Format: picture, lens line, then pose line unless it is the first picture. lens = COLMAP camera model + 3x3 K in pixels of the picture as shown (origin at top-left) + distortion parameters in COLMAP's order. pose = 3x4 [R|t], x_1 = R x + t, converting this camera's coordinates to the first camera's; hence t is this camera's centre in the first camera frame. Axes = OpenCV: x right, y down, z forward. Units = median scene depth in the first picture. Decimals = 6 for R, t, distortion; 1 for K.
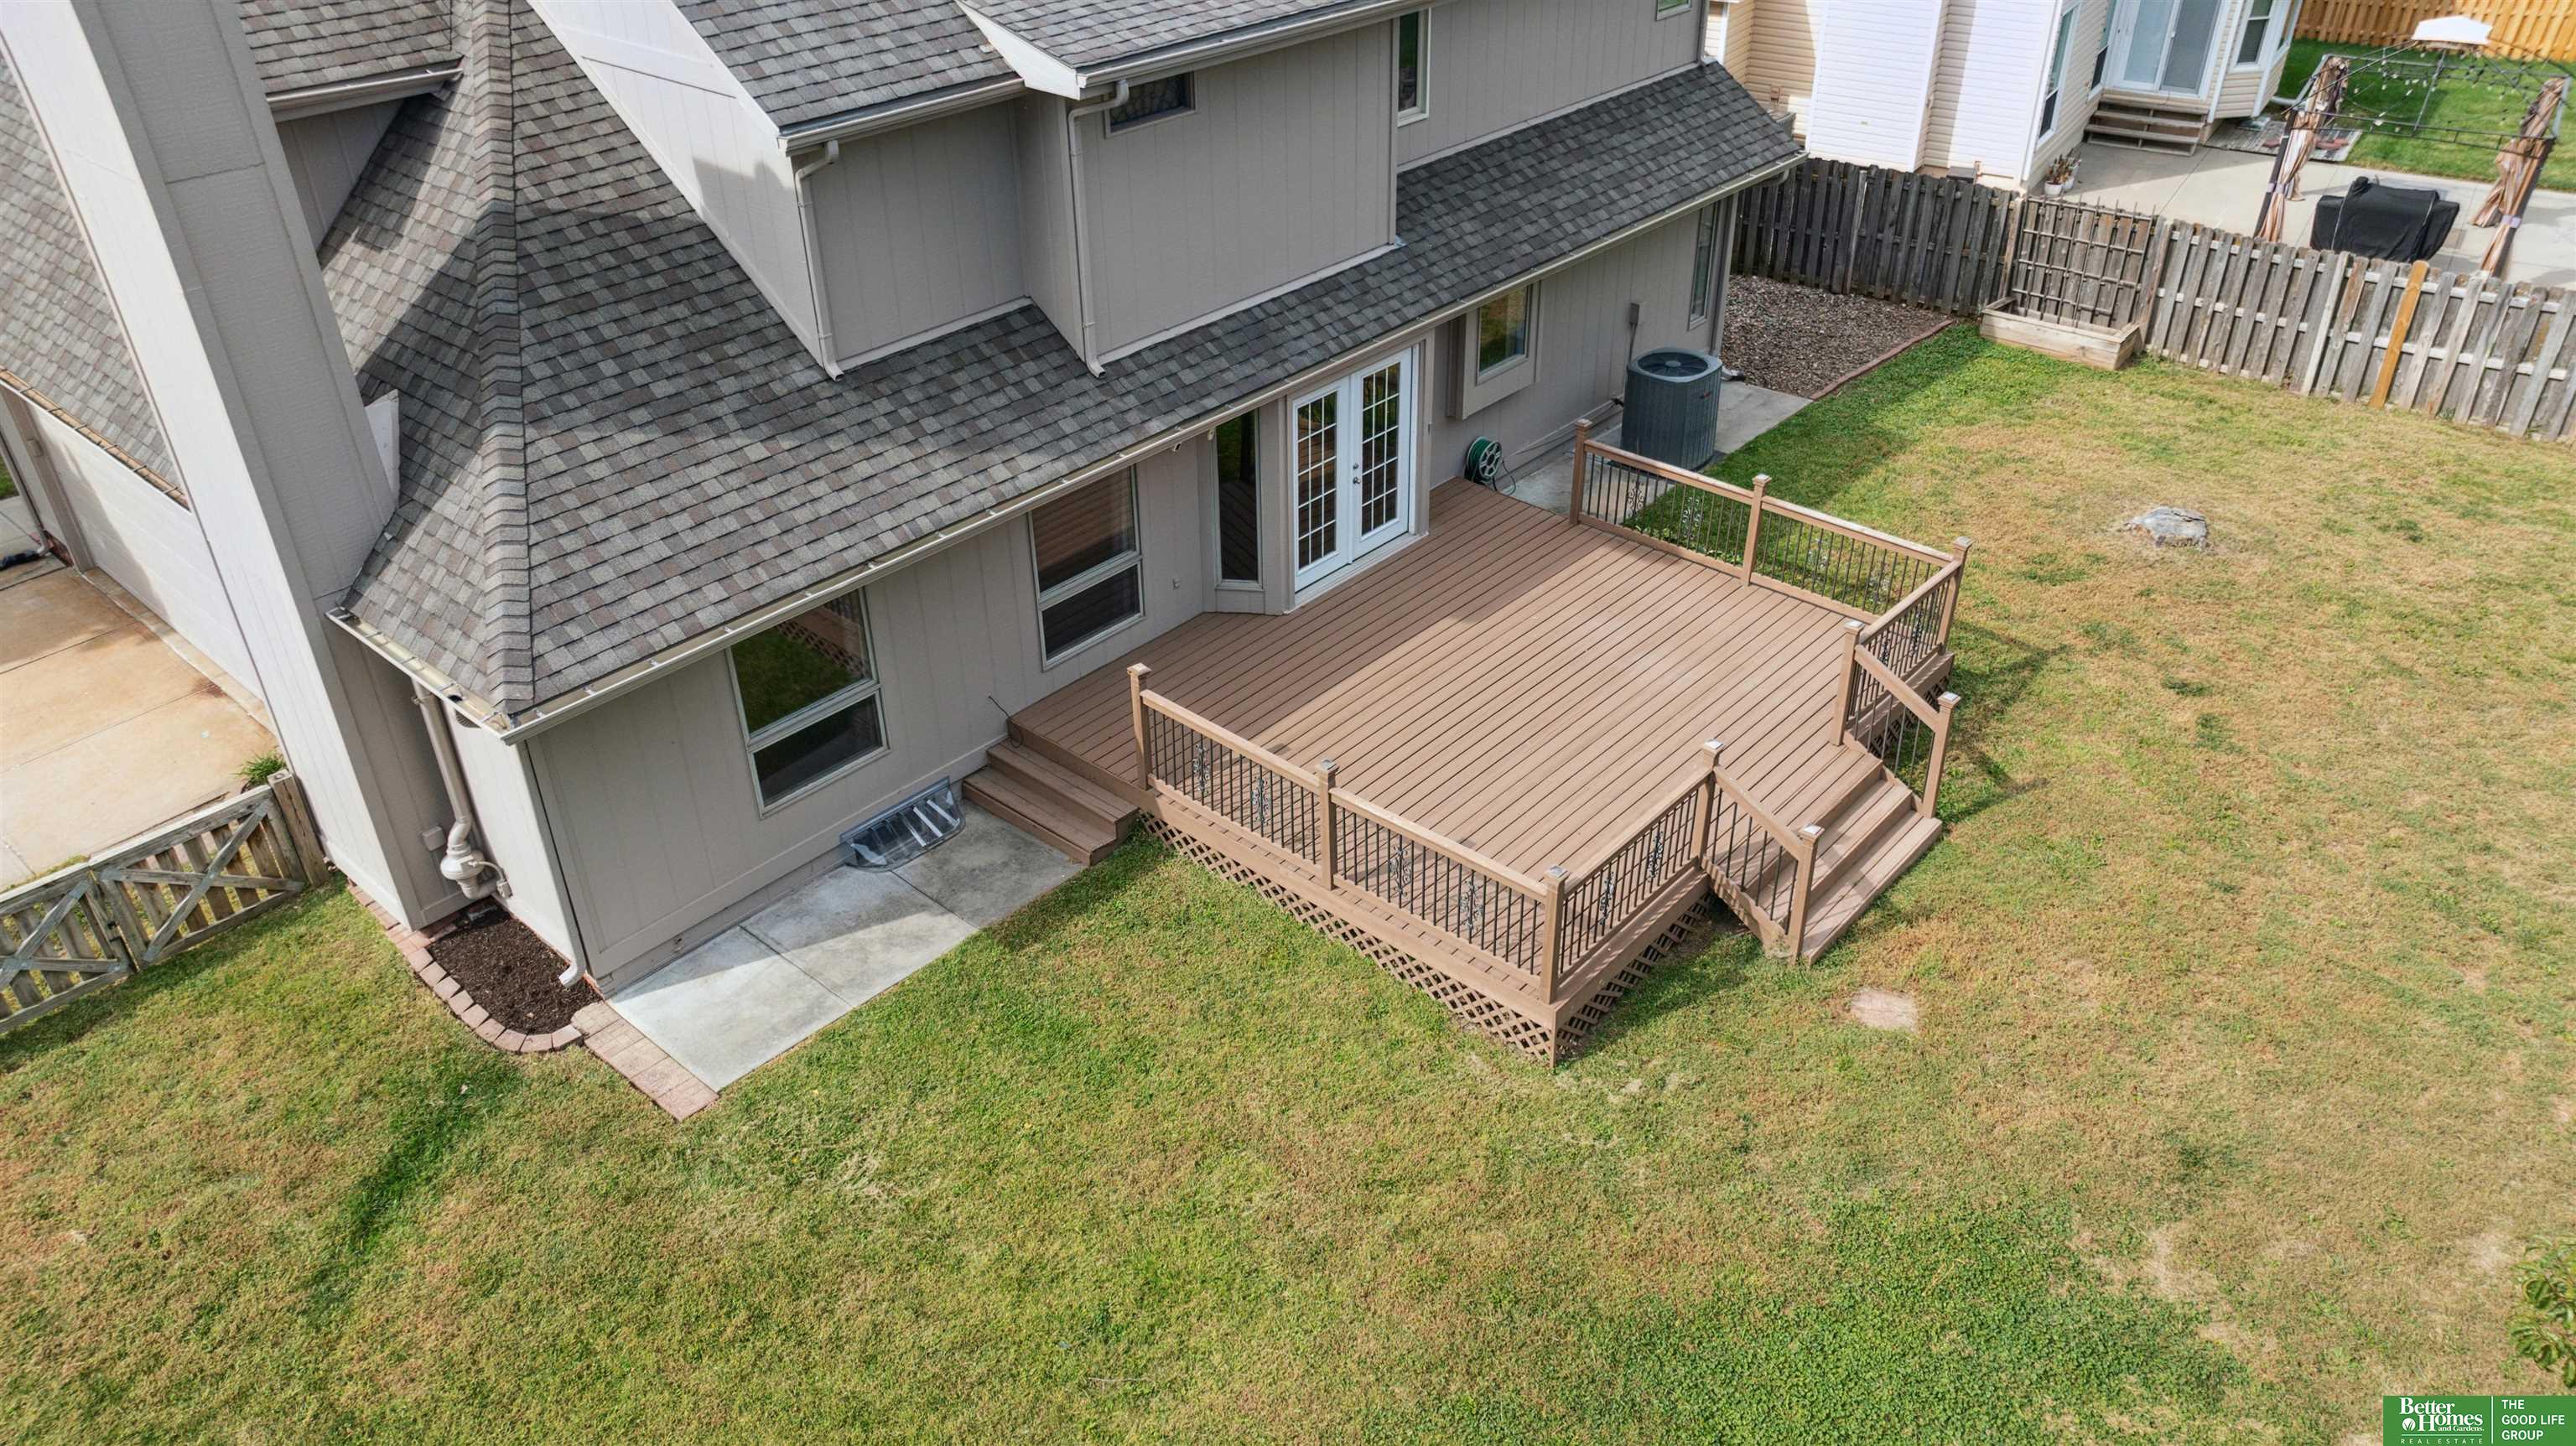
lens RADIAL K [[1807.9, 0, 1292.8], [0, 1807.9, 718.7], [0, 0, 1]] dist [-0.083894, 0.105717]
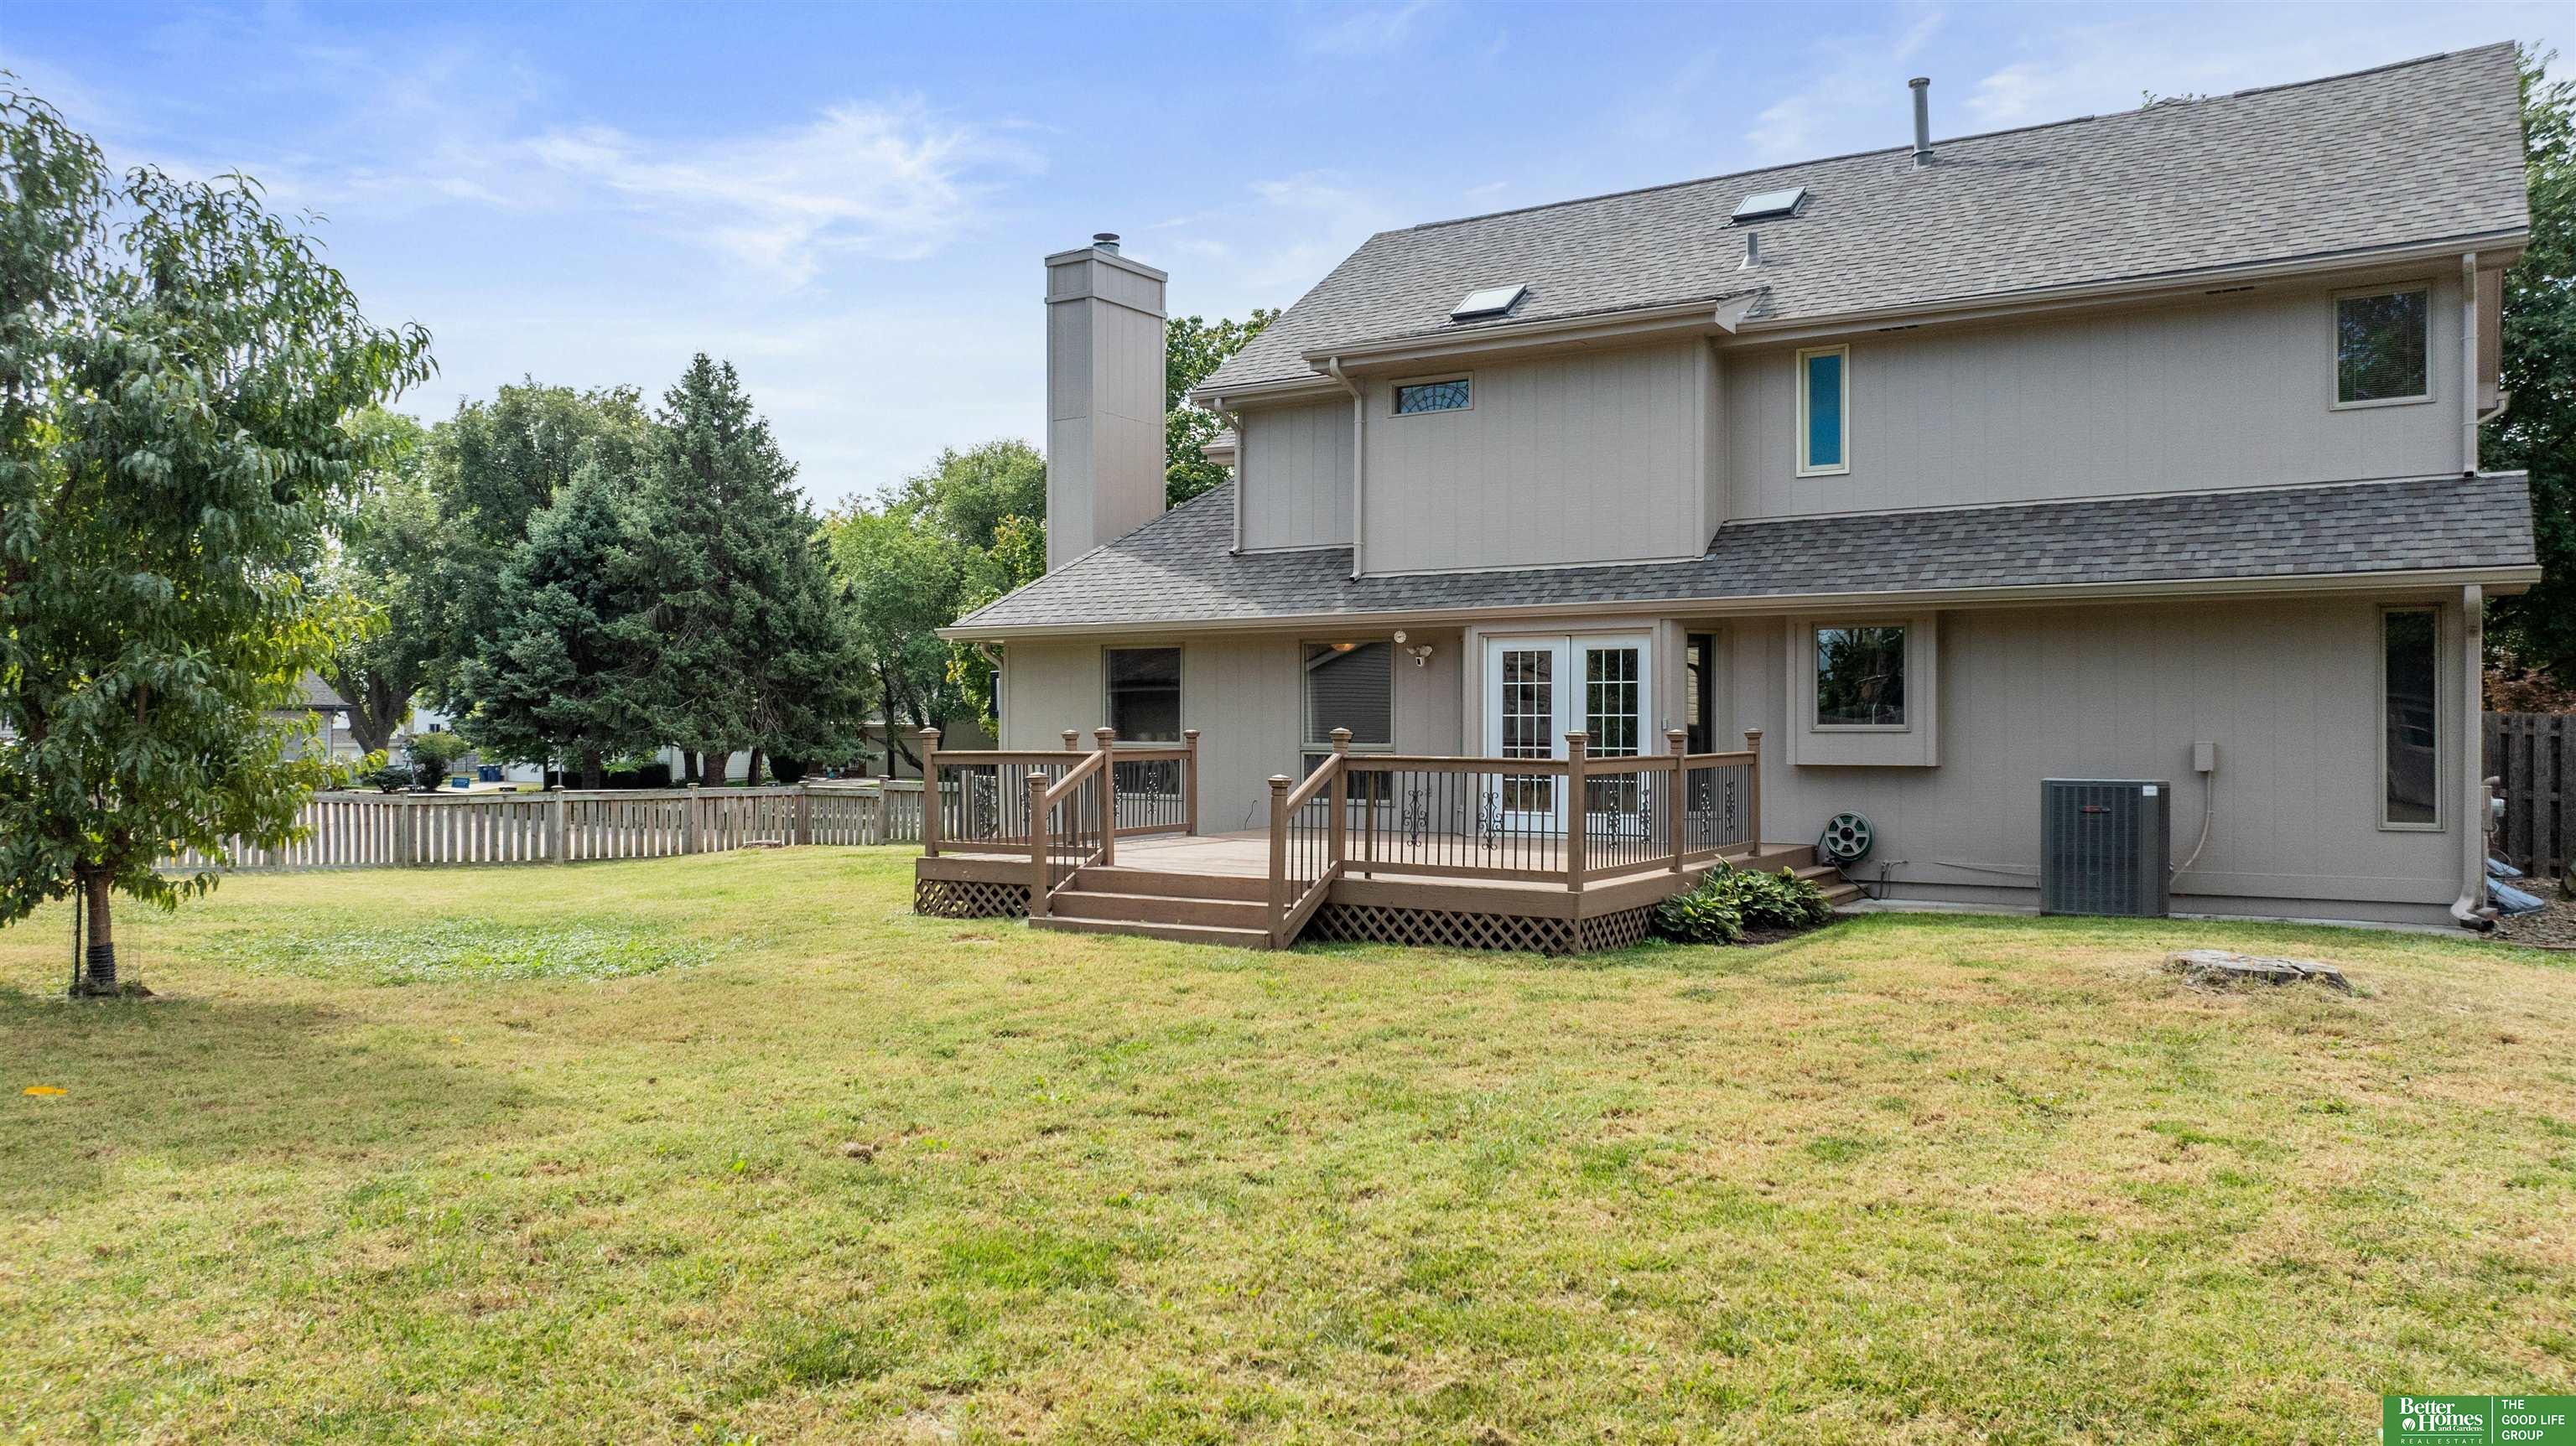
lens RADIAL K [[1807.9, 0, 1292.8], [0, 1807.9, 718.7], [0, 0, 1]] dist [-0.083894, 0.105717]
pose [[0.131313, -0.006903, -0.991317, 1.162927], [-0.540884, 0.837521, -0.077479, 0.022739], [0.830784, 0.546361, 0.106244, 0.834127]]
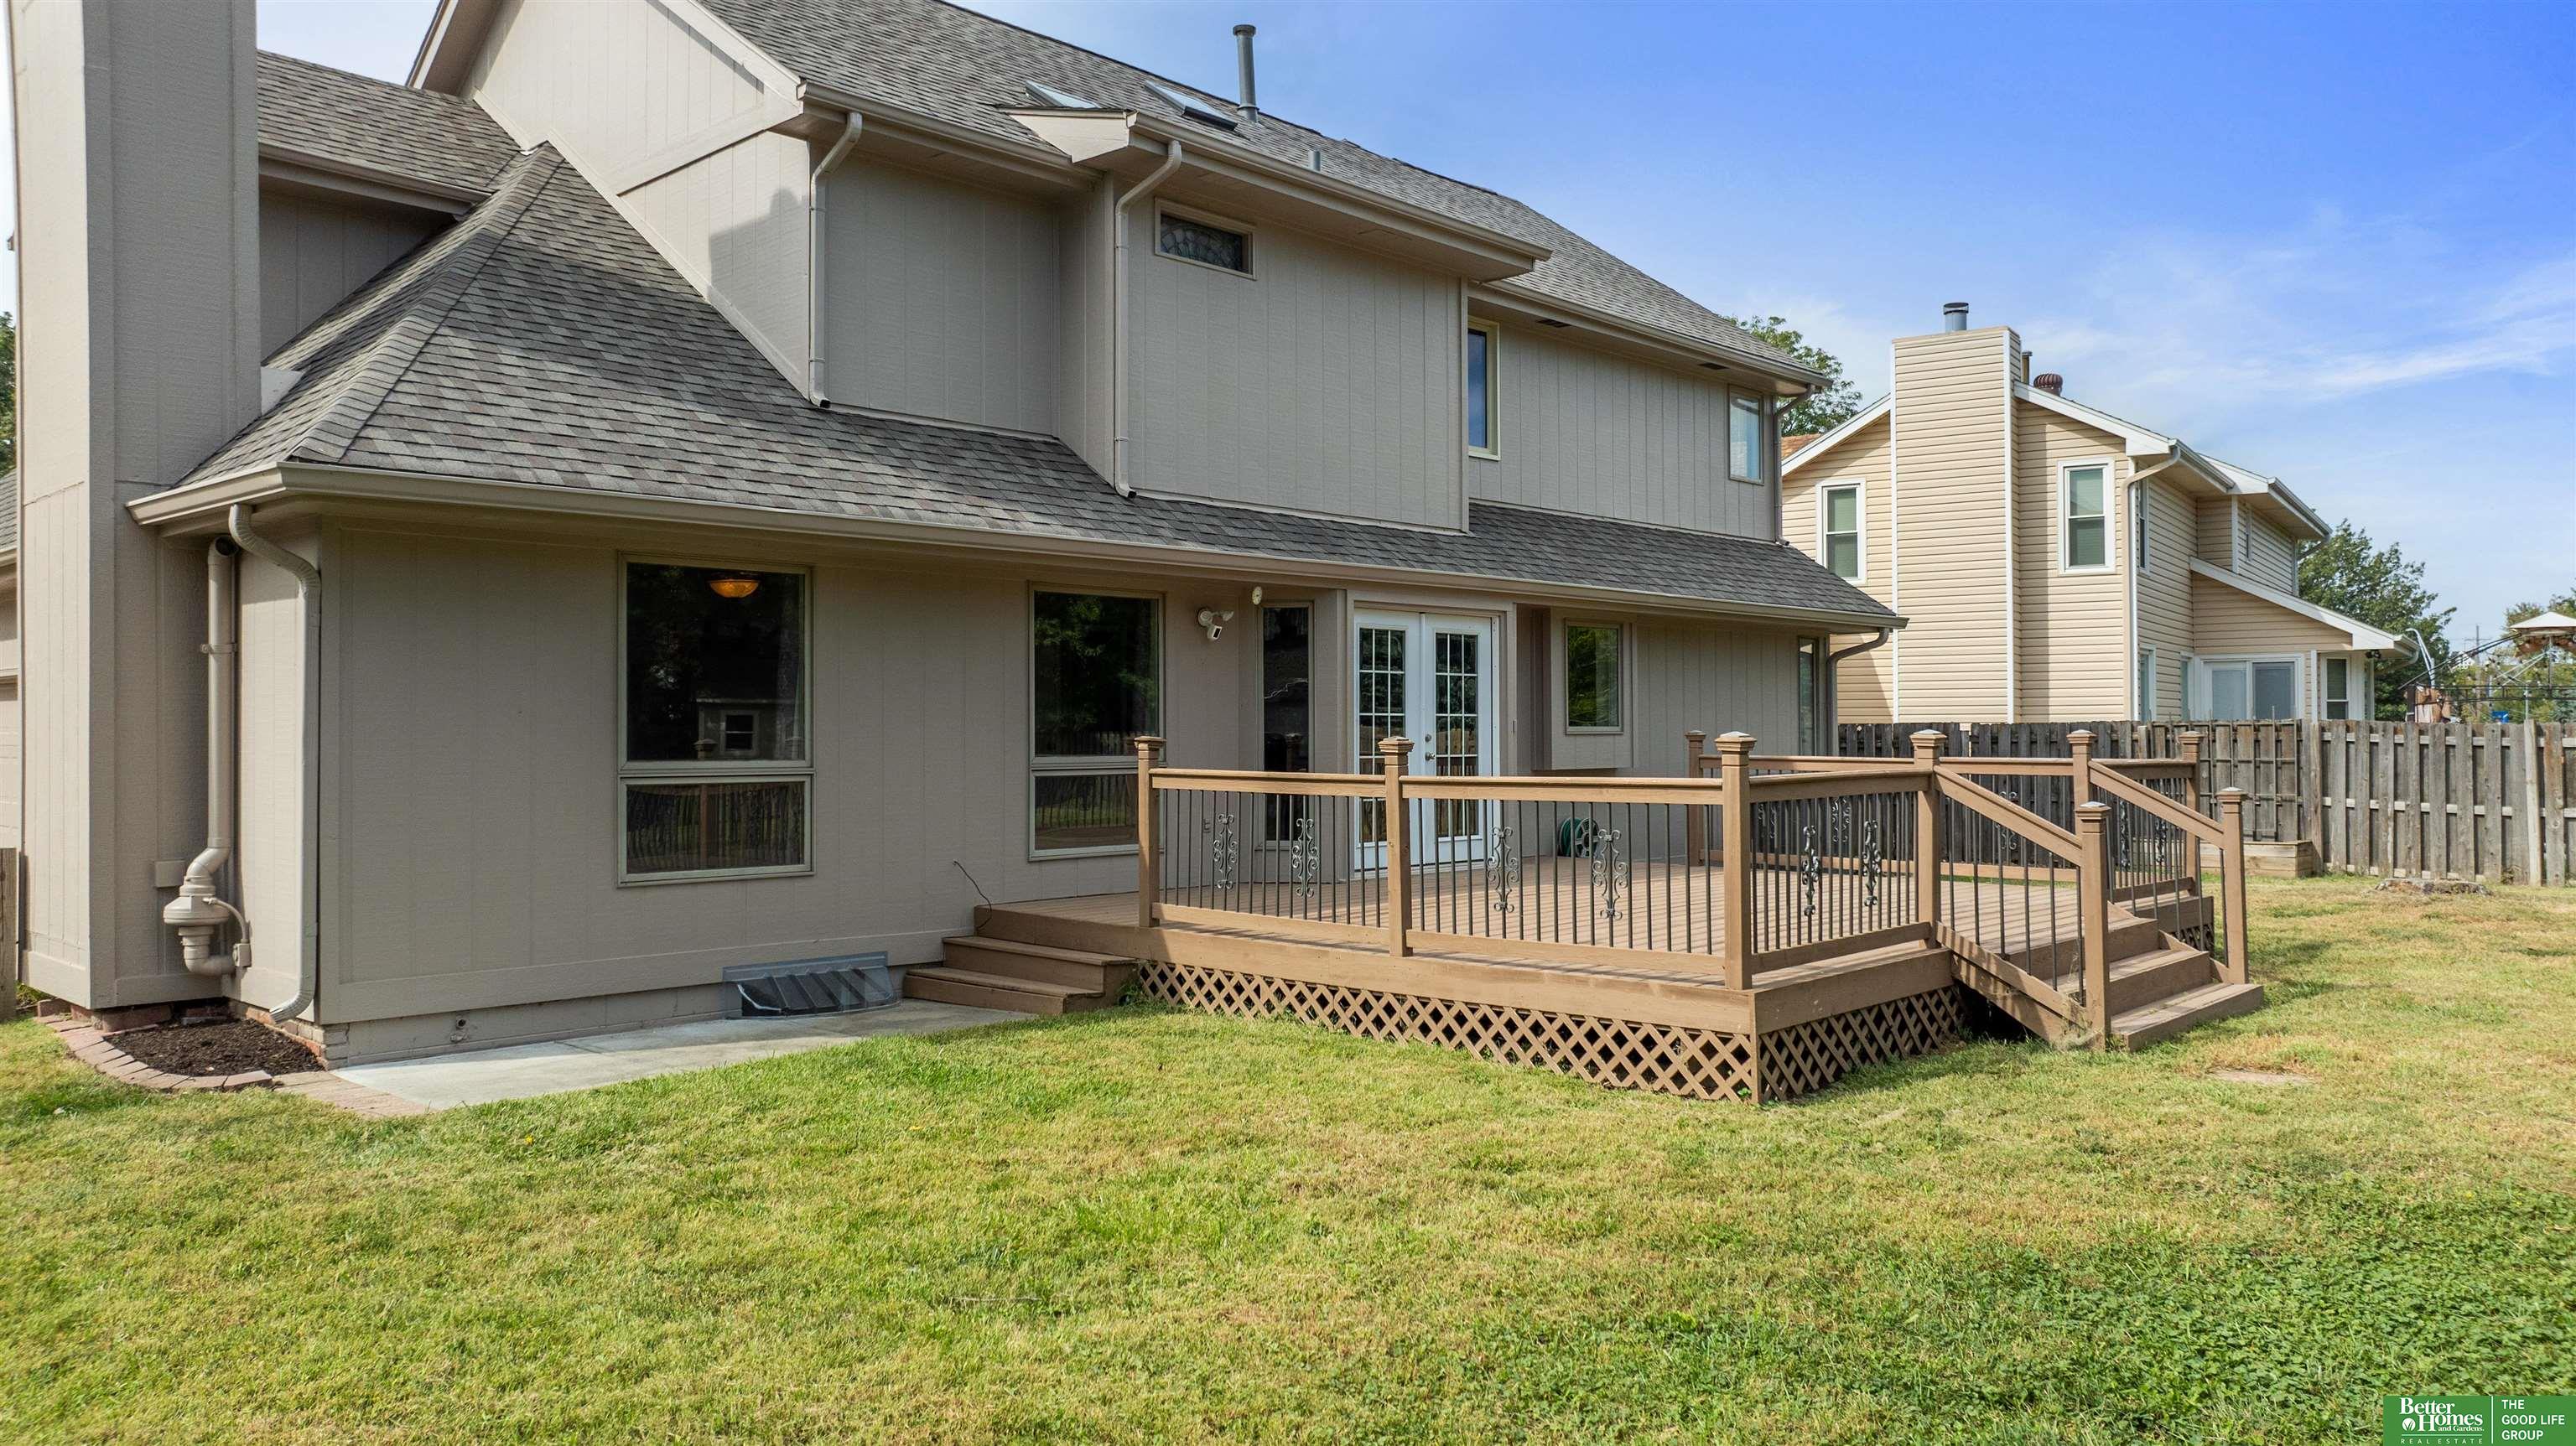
lens RADIAL K [[1819.9, 0, 1282.6], [0, 1819.9, 714.4], [0, 0, 1]] dist [-0.066999, 0.075564]
pose [[0.999124, 0.011483, -0.040248, 0.001543], [-0.031431, 0.840845, -0.540363, 0.343700], [0.027638, 0.541154, 0.840469, 0.315210]]
